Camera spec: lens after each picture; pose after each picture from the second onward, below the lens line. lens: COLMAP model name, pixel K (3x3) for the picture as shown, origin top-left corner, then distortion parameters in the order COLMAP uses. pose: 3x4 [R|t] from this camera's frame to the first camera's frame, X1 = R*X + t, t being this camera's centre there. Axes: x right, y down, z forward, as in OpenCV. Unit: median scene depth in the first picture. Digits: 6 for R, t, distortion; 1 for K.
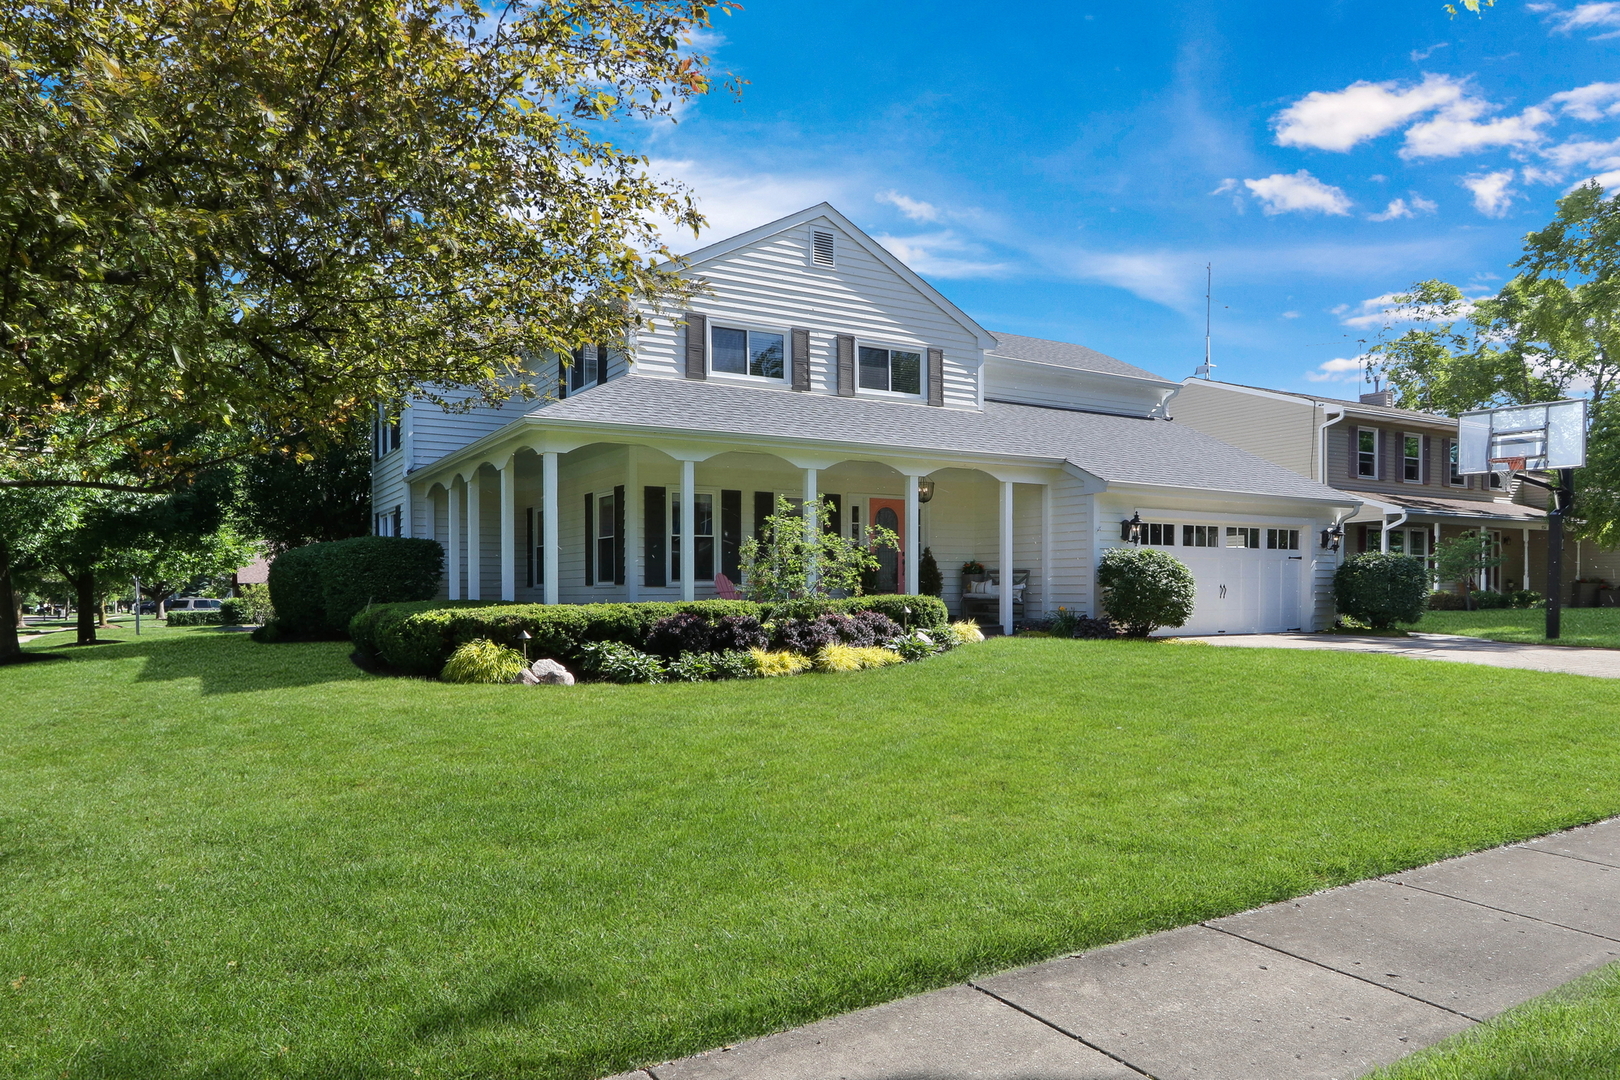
lens RADIAL K [[805.1, 0, 814.4], [0, 805.1, 577.6], [0, 0, 1]] dist [-0.001110, -0.000385]
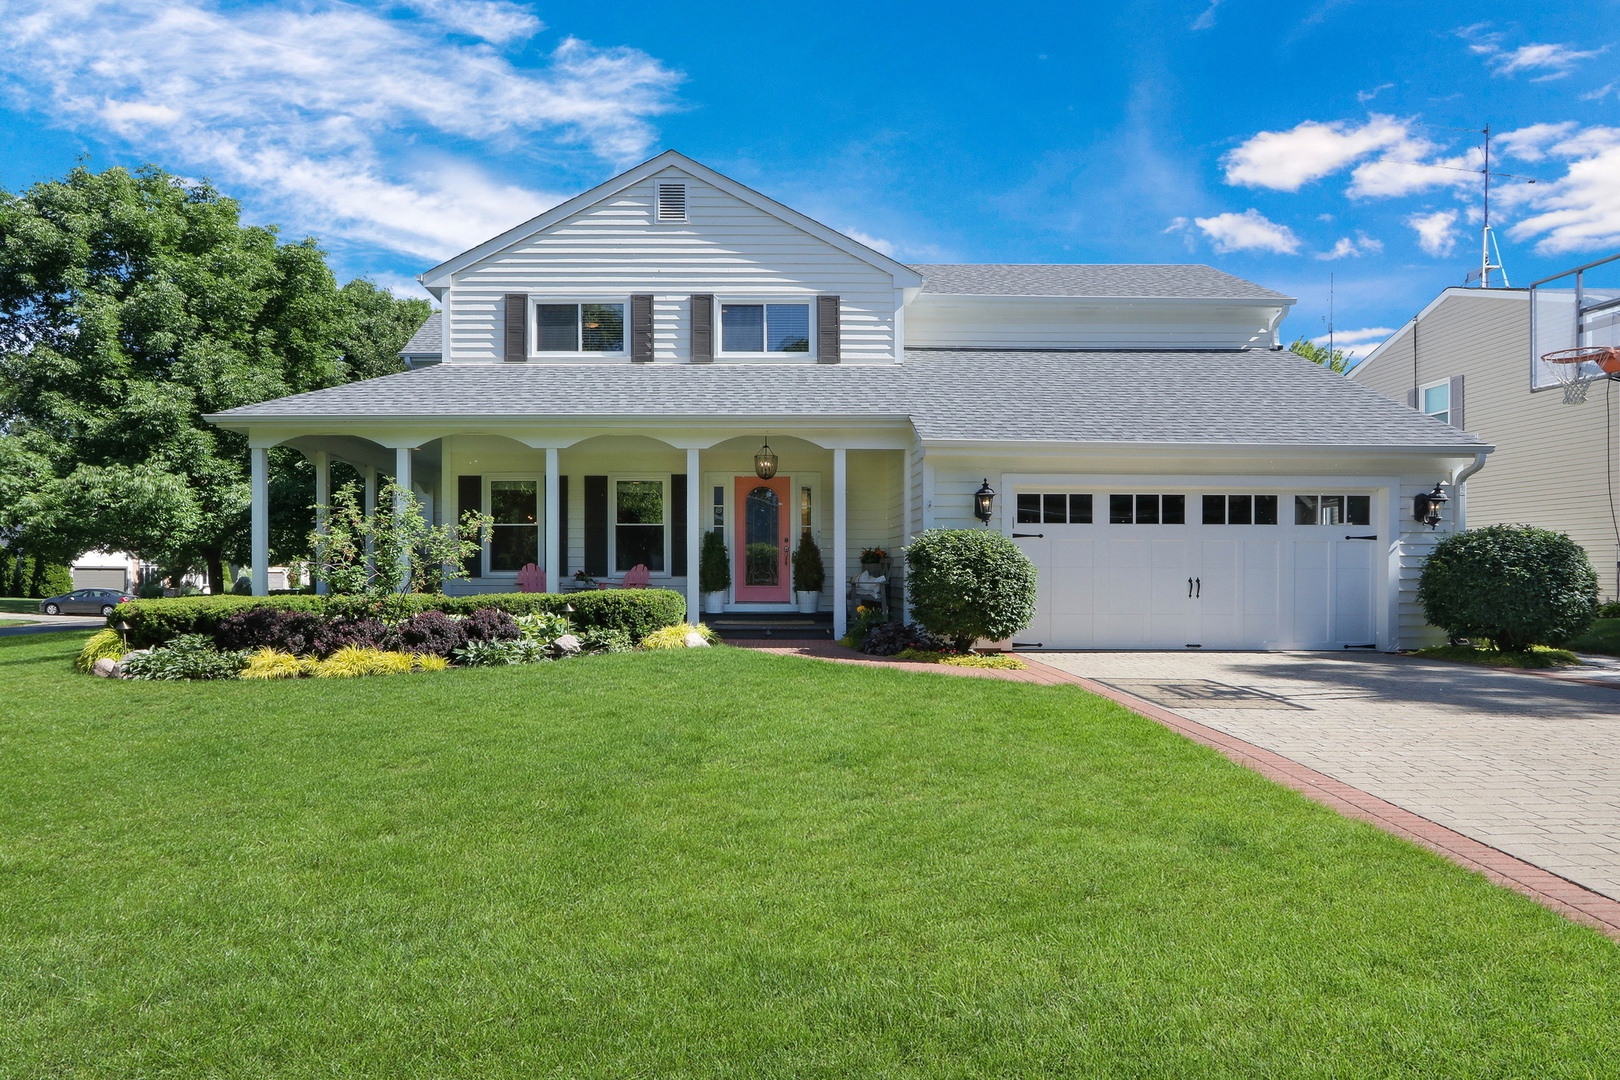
lens RADIAL K [[803.5, 0, 797.7], [0, 803.5, 554.2], [0, 0, 1]] dist [-0.004671, 0.001539]
pose [[0.912553, -0.007385, -0.408891, 0.504496], [0.001525, 0.999891, -0.014655, -0.002430], [0.408955, 0.012749, 0.912465, 0.246093]]
